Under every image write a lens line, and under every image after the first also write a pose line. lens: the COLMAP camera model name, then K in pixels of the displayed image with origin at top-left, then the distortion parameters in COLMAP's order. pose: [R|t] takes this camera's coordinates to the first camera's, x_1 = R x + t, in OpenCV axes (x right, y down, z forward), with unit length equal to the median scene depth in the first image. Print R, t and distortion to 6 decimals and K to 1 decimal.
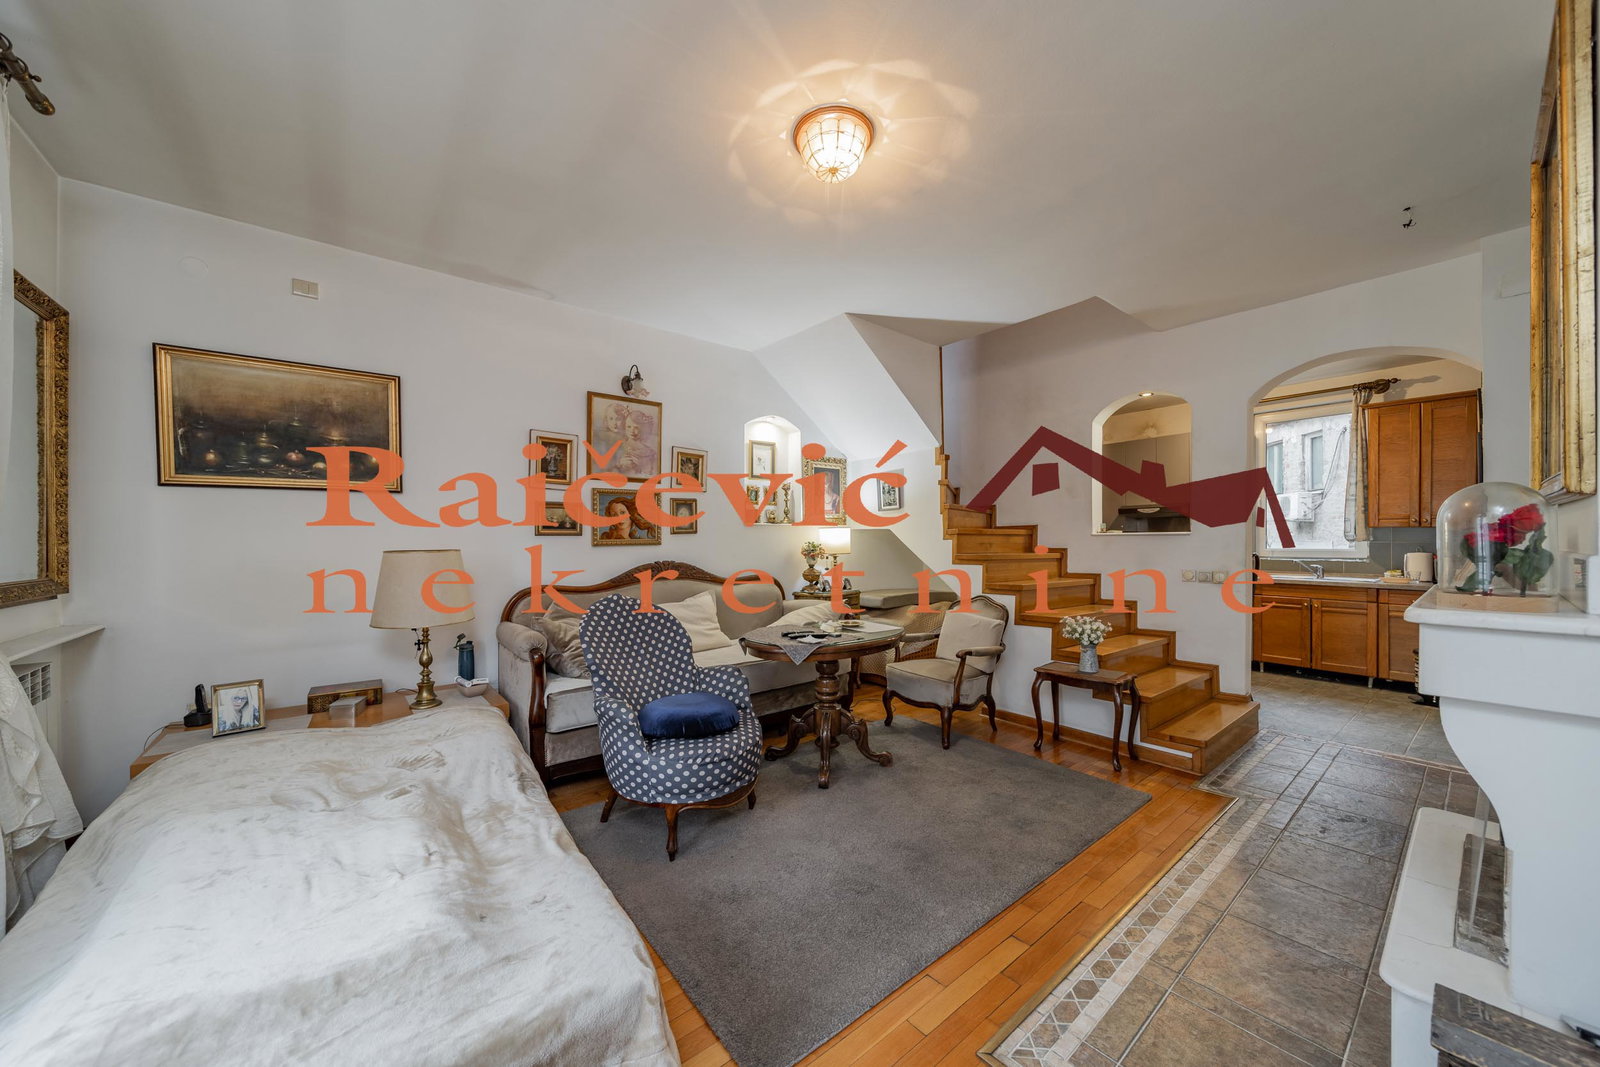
lens RADIAL K [[564.4, 0, 796.1], [0, 564.4, 542.2], [0, 0, 1]] dist [0.000611, 0.000074]
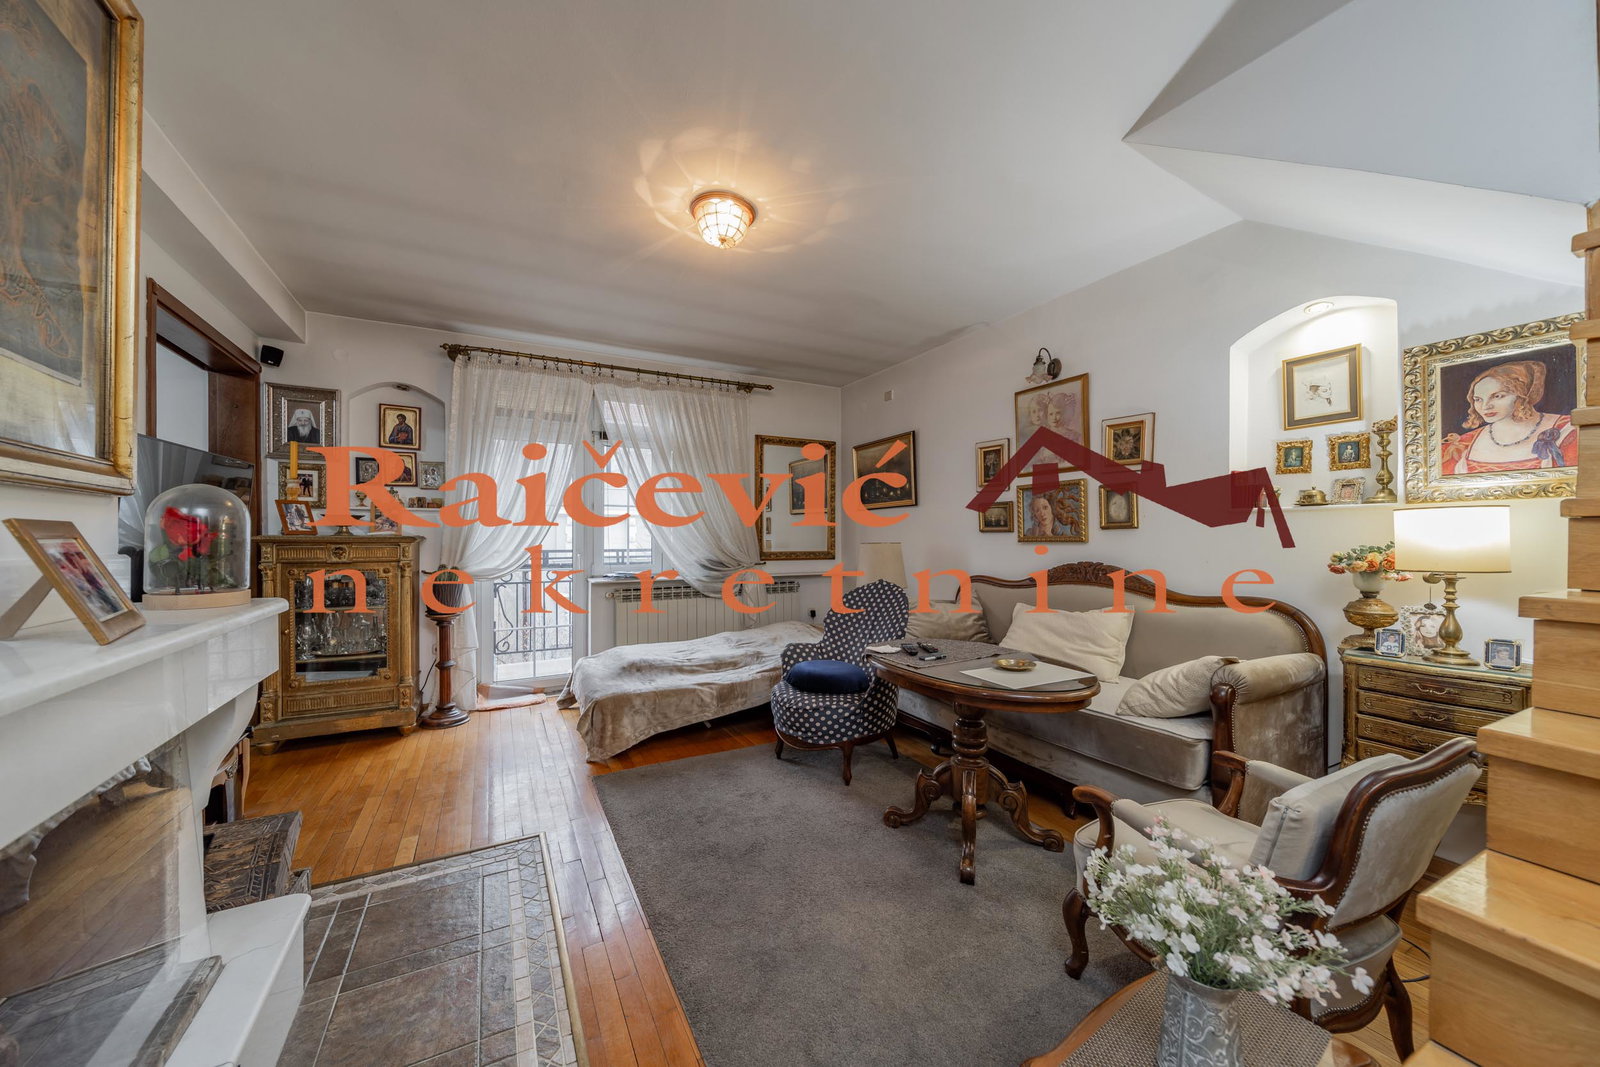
lens RADIAL K [[560.6, 0, 795.7], [0, 560.6, 539.7], [0, 0, 1]] dist [-0.000361, -0.000070]
pose [[-0.182326, 0.008059, -0.983205, 0.766633], [-0.003848, 0.999953, 0.008910, -0.006303], [0.983231, 0.005408, -0.182286, 0.846837]]
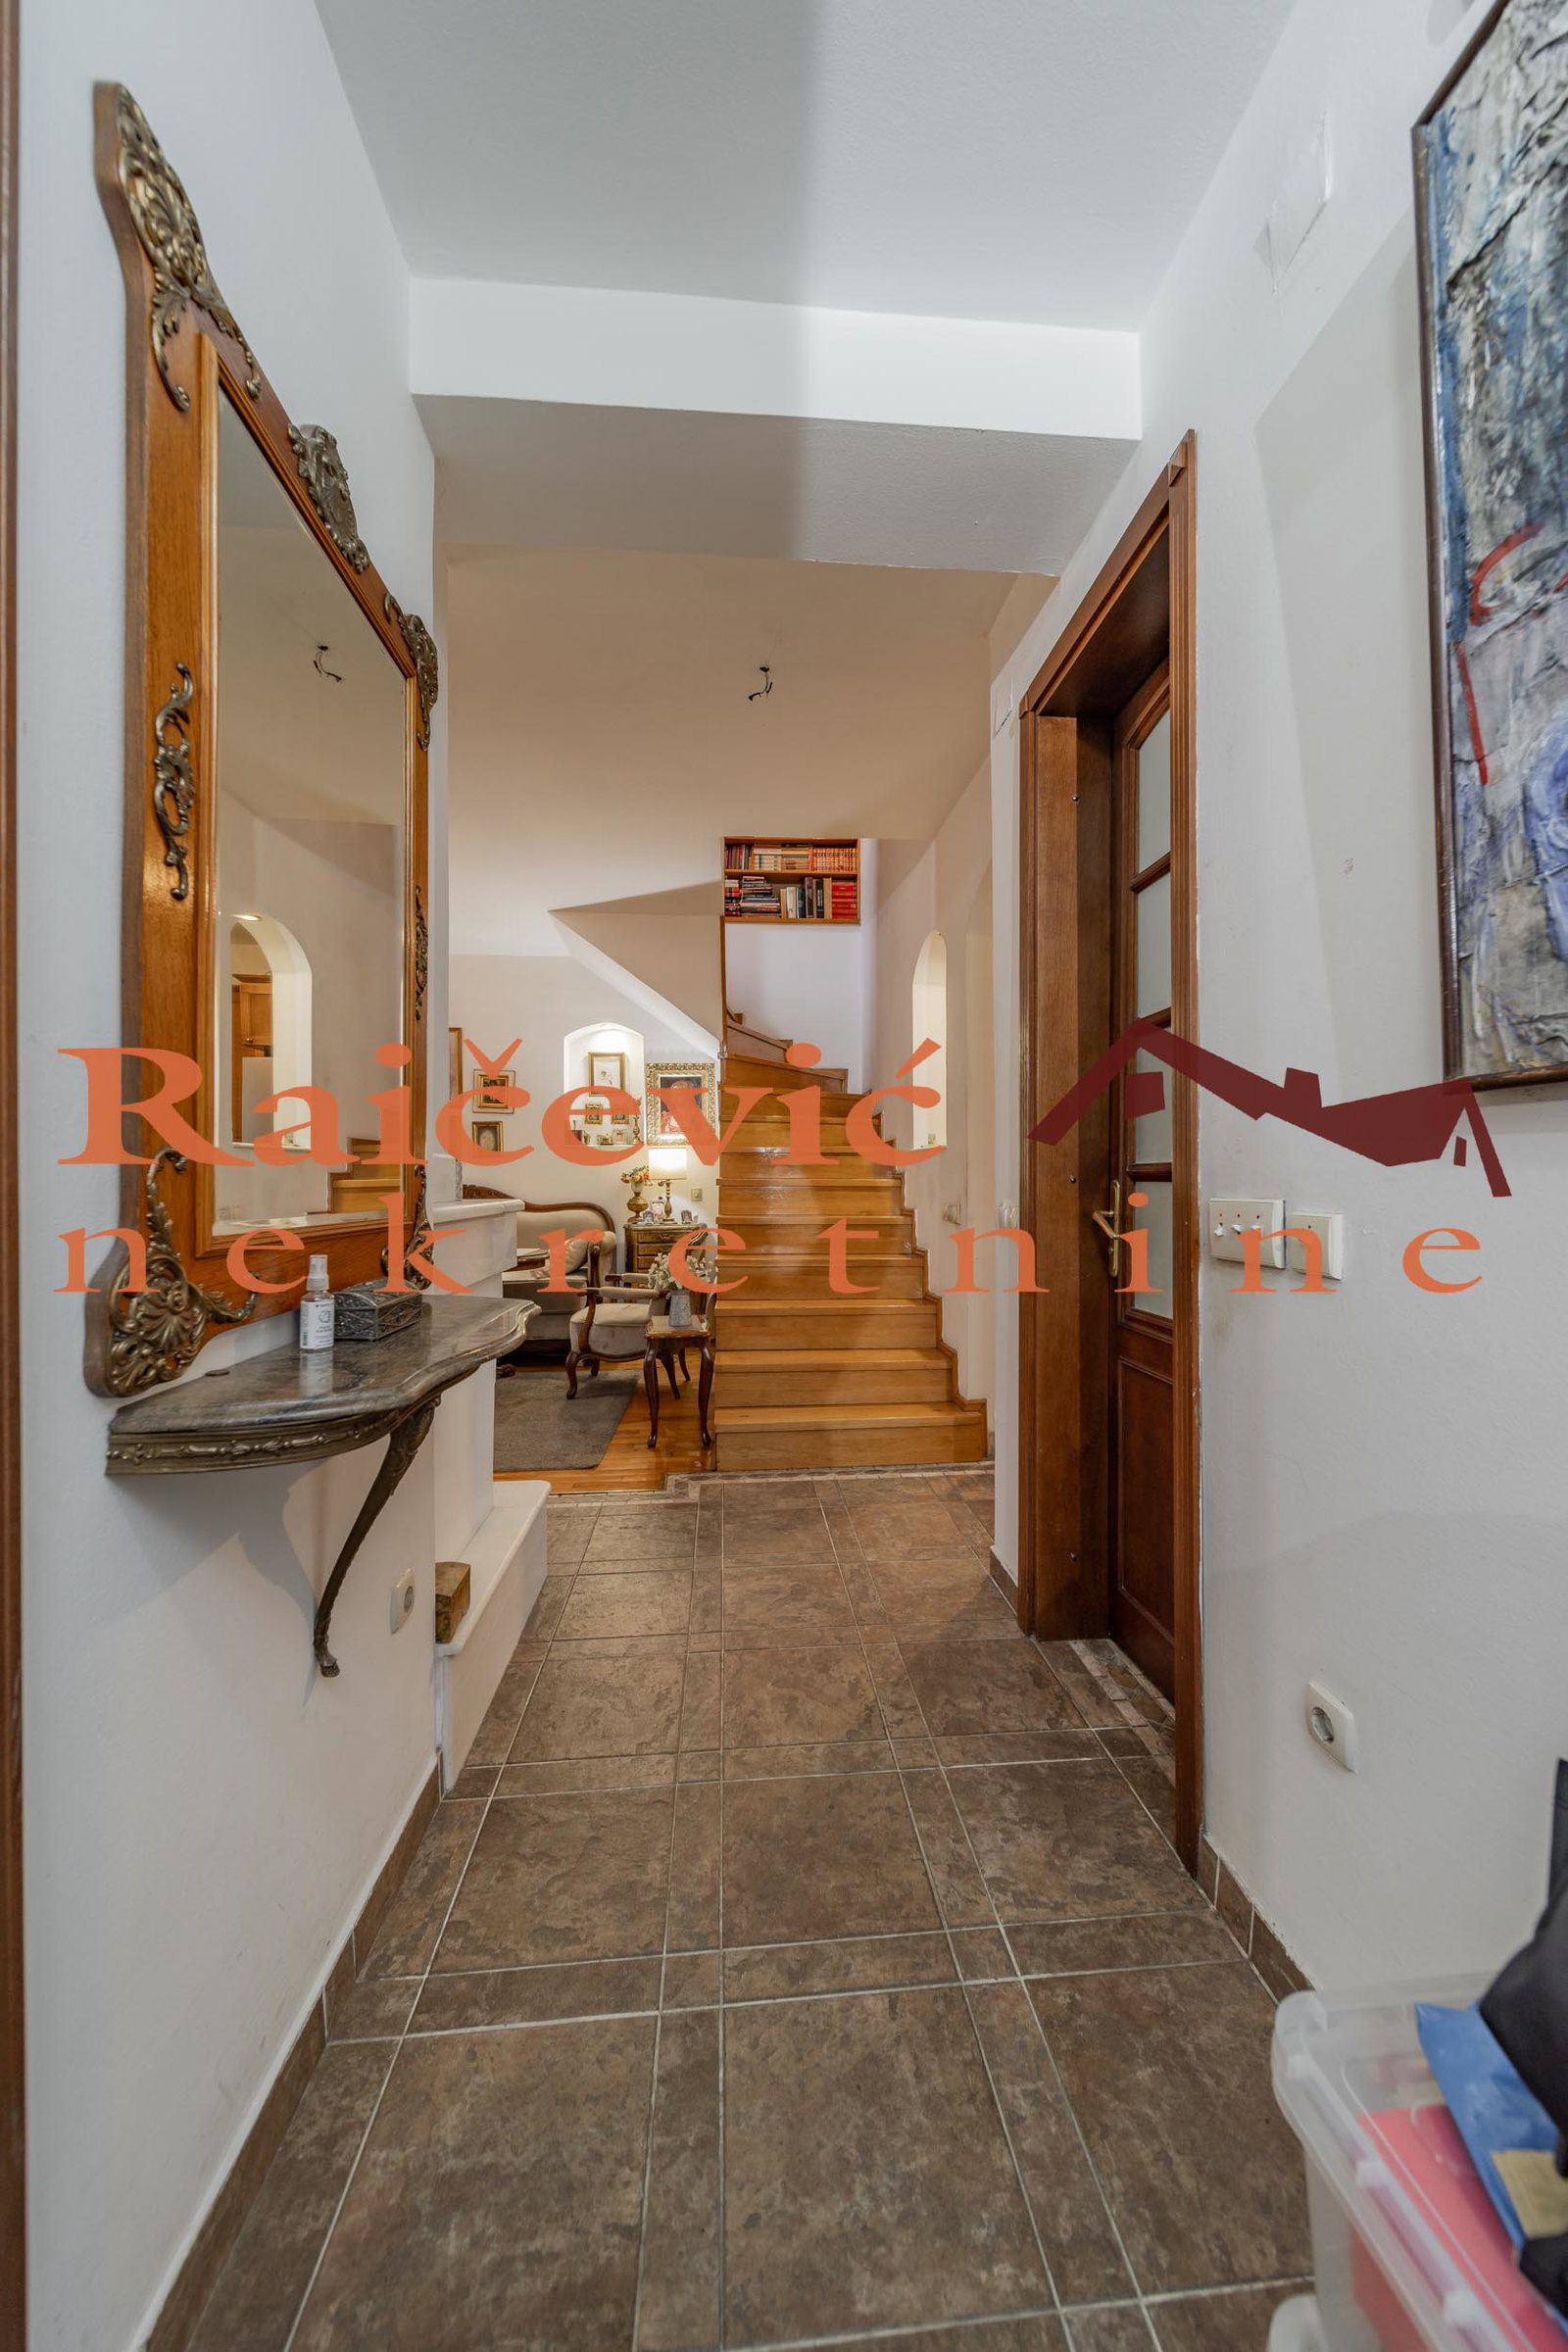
lens RADIAL K [[833.3, 0, 784.0], [0, 833.3, 1176.0], [0, 0, 1]] dist [-0.001163, -0.000103]
pose [[0.819229, -0.000819, -0.573466, 1.262849], [-0.001328, 0.999994, -0.003326, 0.025386], [0.573465, 0.003486, 0.819223, 0.134148]]
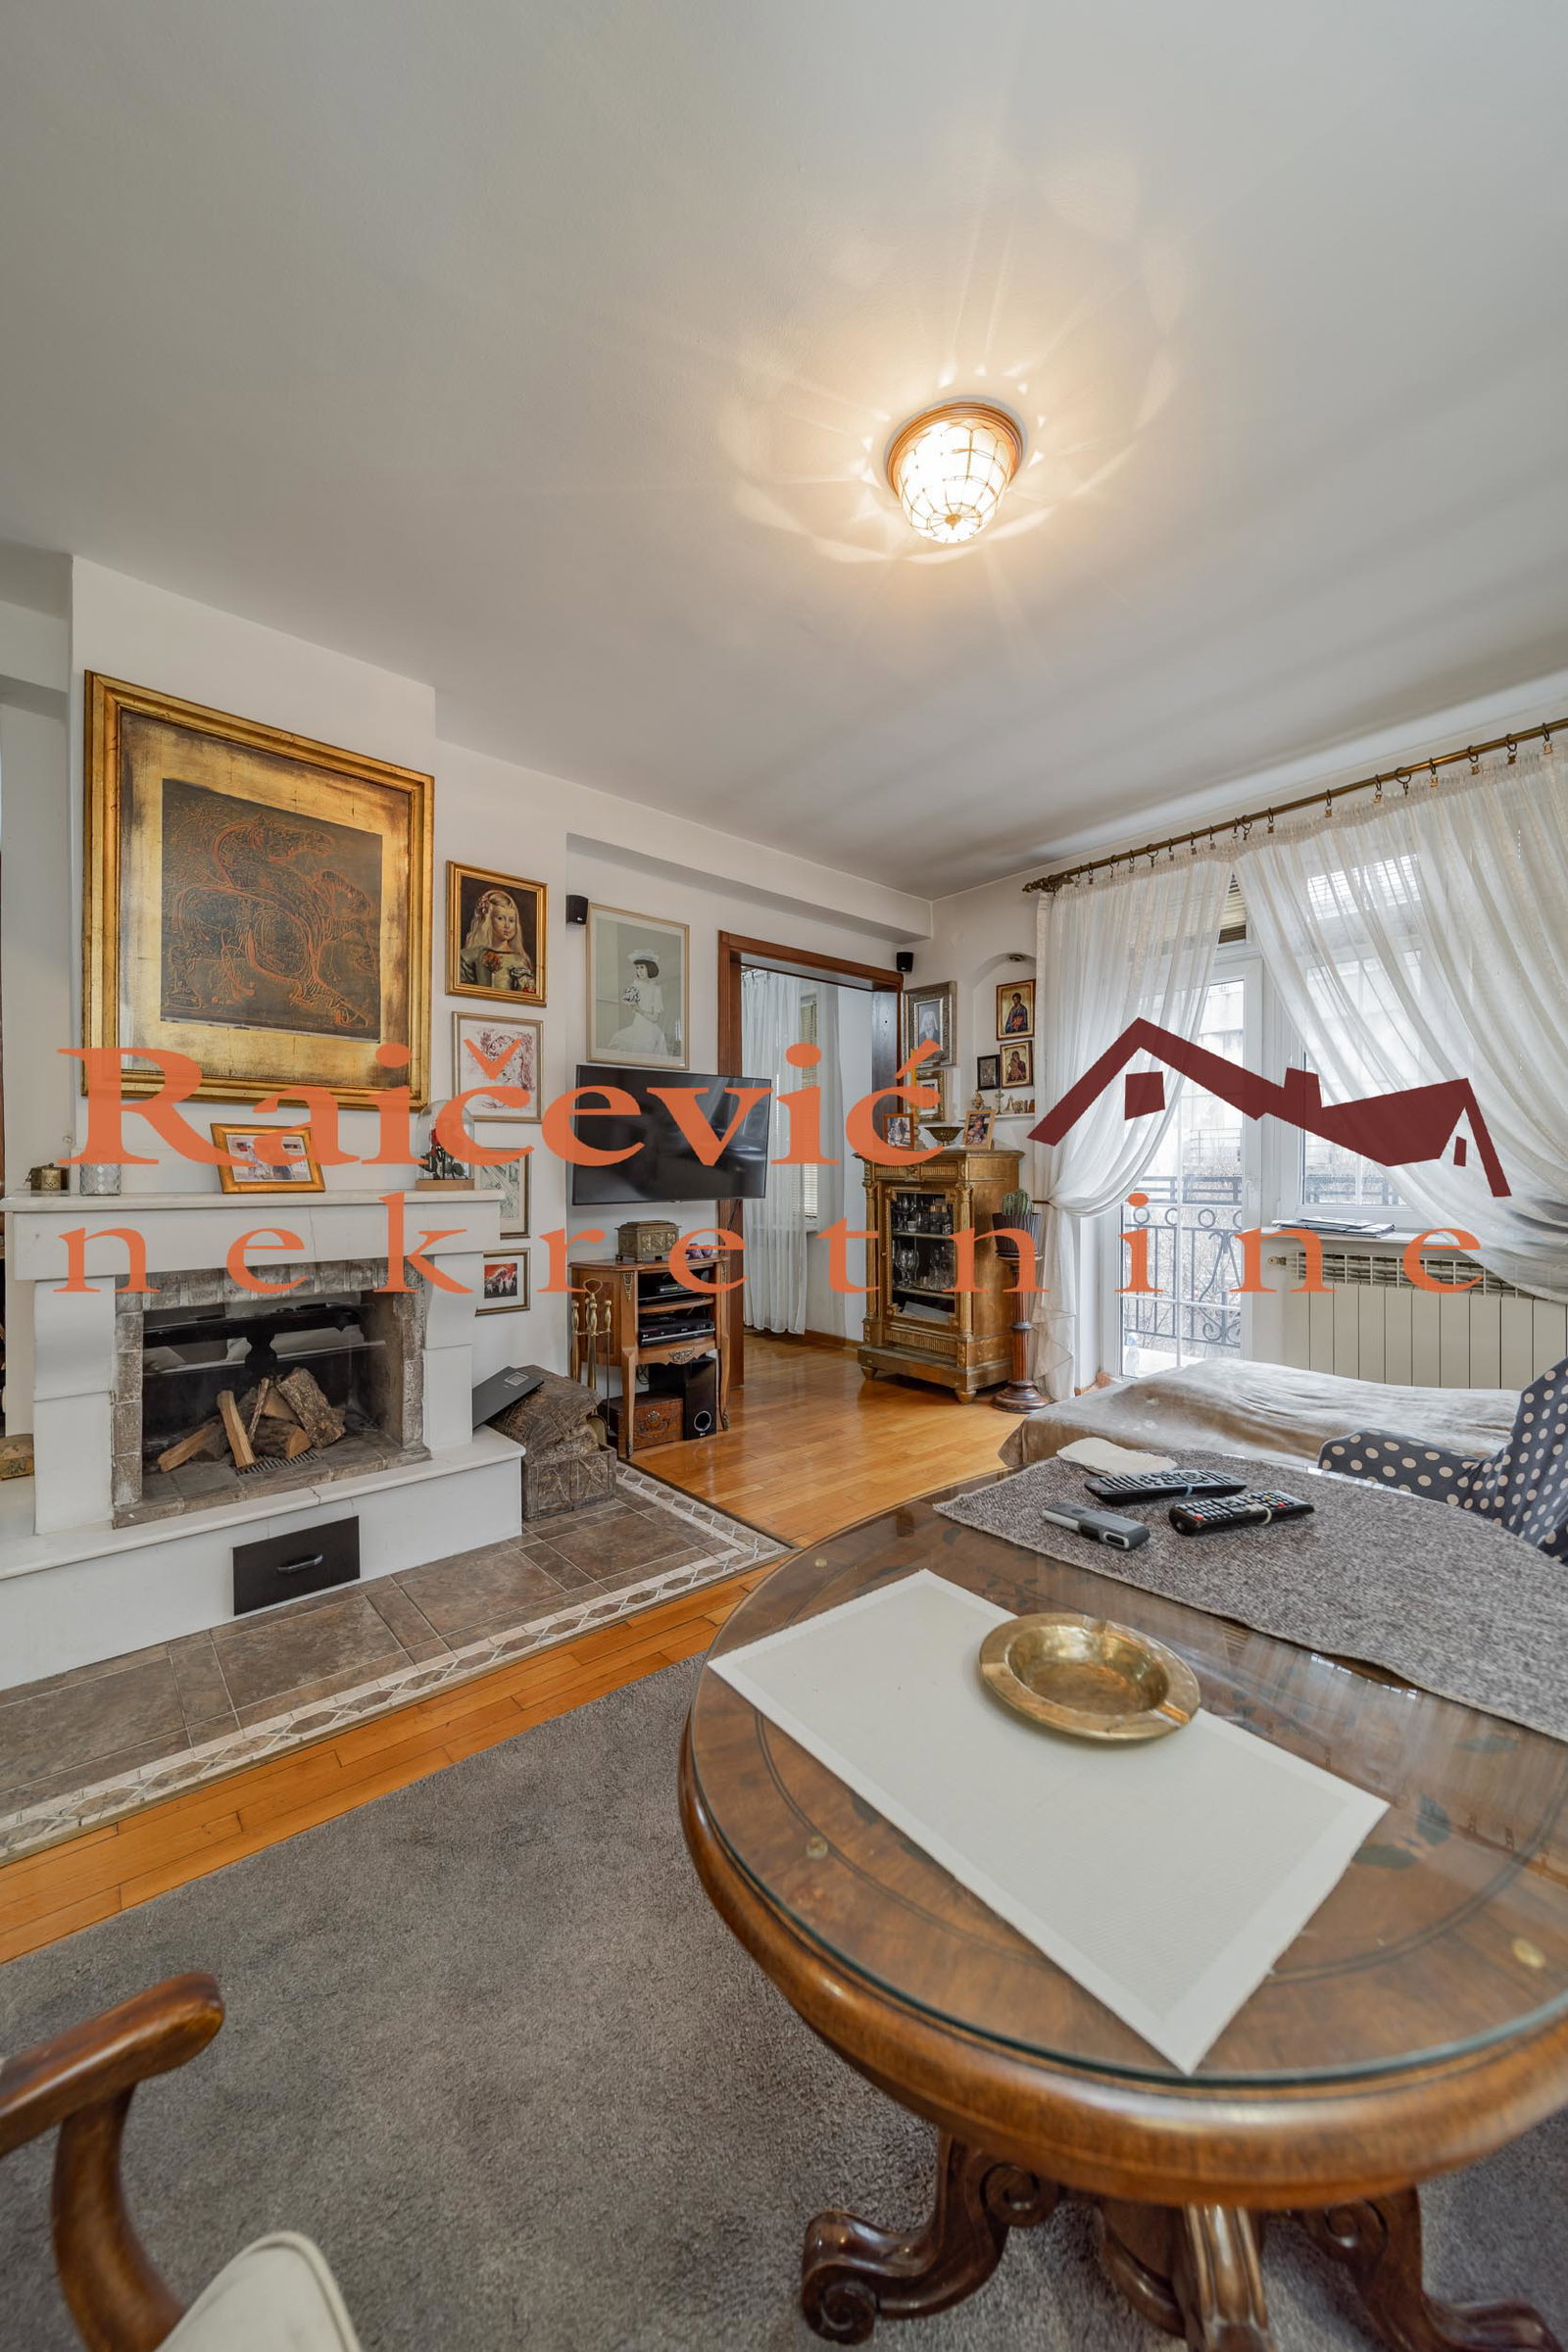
lens RADIAL K [[833.3, 0, 784.0], [0, 833.3, 1176.0], [0, 0, 1]] dist [-0.001163, -0.000103]
pose [[-0.999597, 0.002978, -0.028241, 0.168347], [0.002613, 0.999913, 0.012967, 0.020877], [0.028277, 0.012888, -0.999517, 1.158780]]
